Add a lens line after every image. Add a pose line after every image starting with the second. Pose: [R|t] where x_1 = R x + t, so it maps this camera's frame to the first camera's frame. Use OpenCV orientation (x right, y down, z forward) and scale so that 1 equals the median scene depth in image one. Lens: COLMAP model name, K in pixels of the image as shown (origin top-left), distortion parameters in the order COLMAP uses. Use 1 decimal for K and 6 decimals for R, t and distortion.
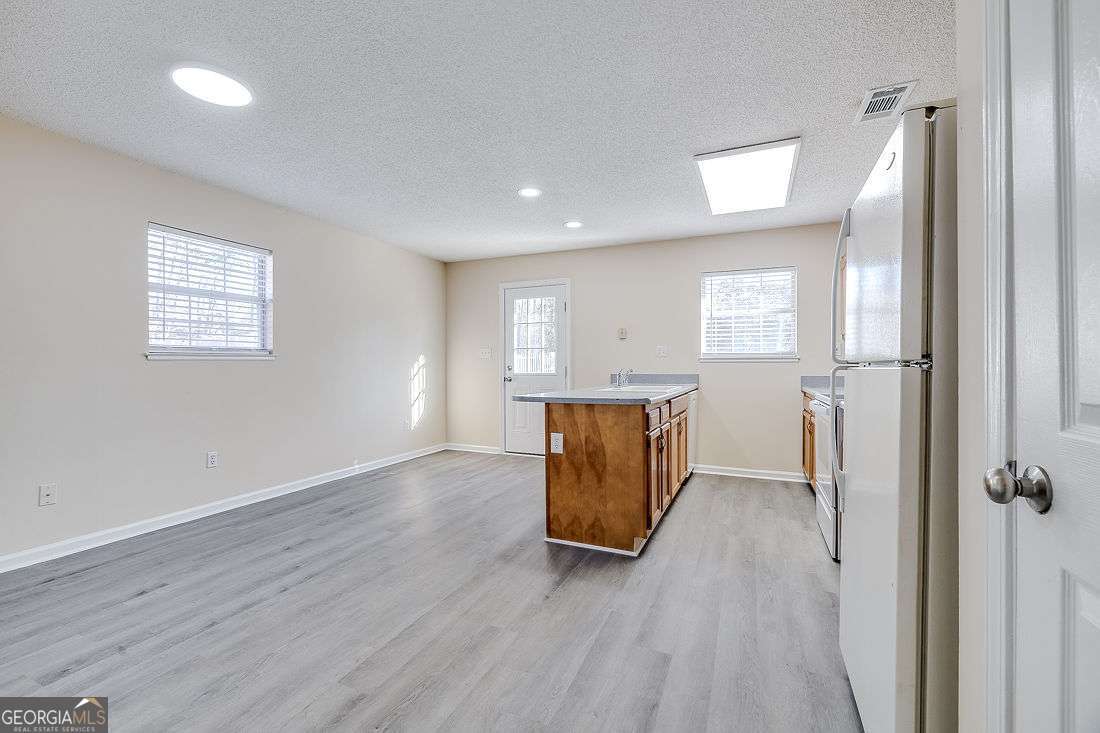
lens RADIAL K [[463.0, 0, 542.1], [0, 463.0, 366.2], [0, 0, 1]] dist [0.000934, -0.000039]
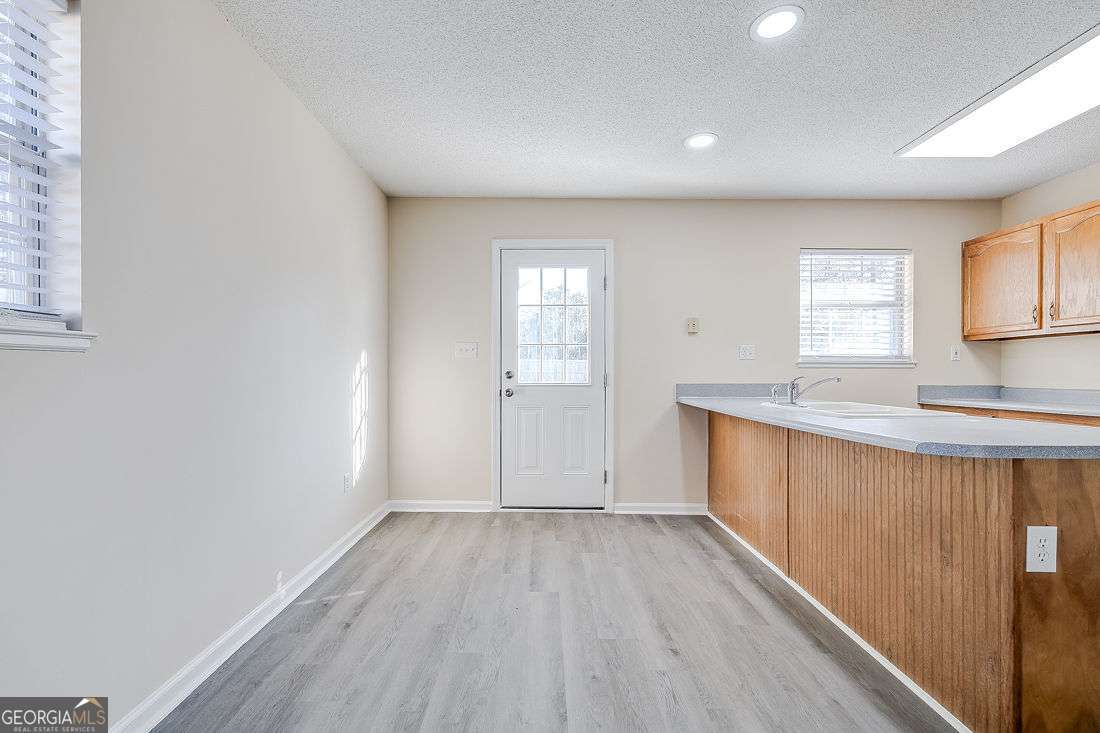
lens RADIAL K [[466.4, 0, 540.2], [0, 466.4, 375.3], [0, 0, 1]] dist [-0.001380, -0.000287]
pose [[0.915291, 0.000882, 0.402792, -0.422049], [-0.003084, 0.999984, 0.004819, 0.002271], [-0.402781, -0.005653, 0.915279, 0.582827]]
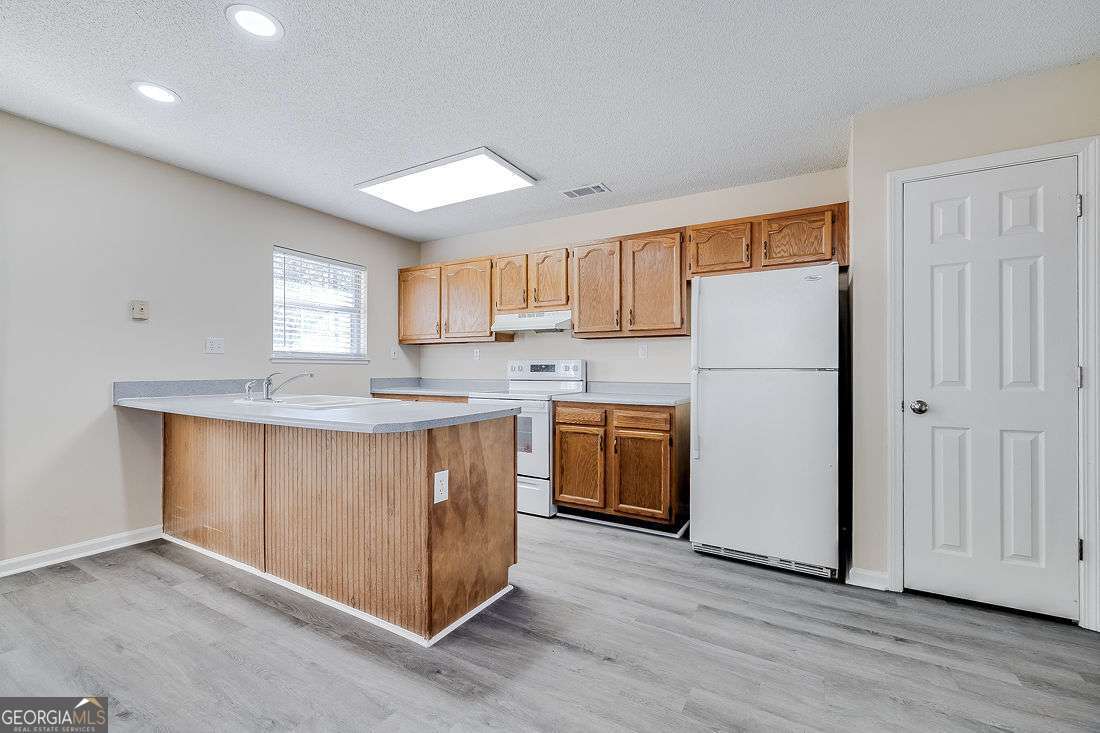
lens RADIAL K [[467.0, 0, 550.0], [0, 467.0, 366.5], [0, 0, 1]] dist [-0.001015, -0.000292]
pose [[0.103201, 0.005333, 0.994646, -0.452220], [-0.005058, 0.999976, -0.004837, -0.001259], [-0.994648, -0.004531, 0.103225, 0.573250]]
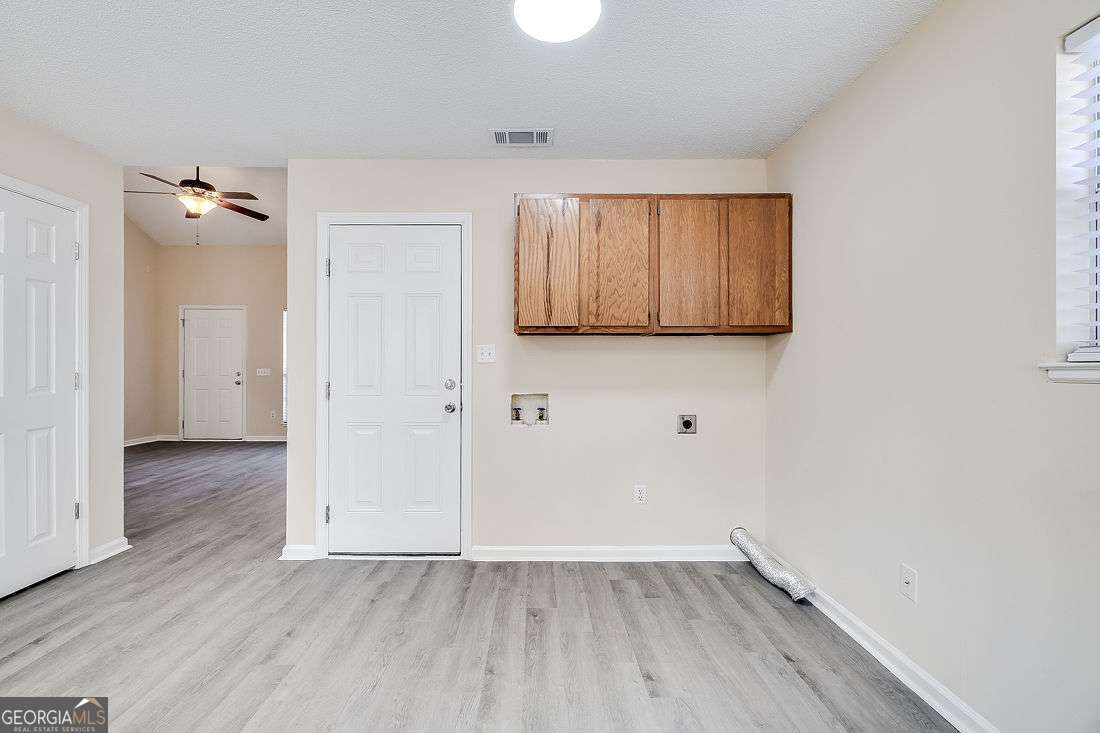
lens RADIAL K [[463.0, 0, 542.1], [0, 463.0, 366.2], [0, 0, 1]] dist [0.000934, -0.000039]
pose [[-0.909621, -0.002387, -0.415432, -0.215208], [-0.004126, 0.999986, 0.003289, -0.021837], [0.415419, 0.004706, -0.909618, 0.941911]]
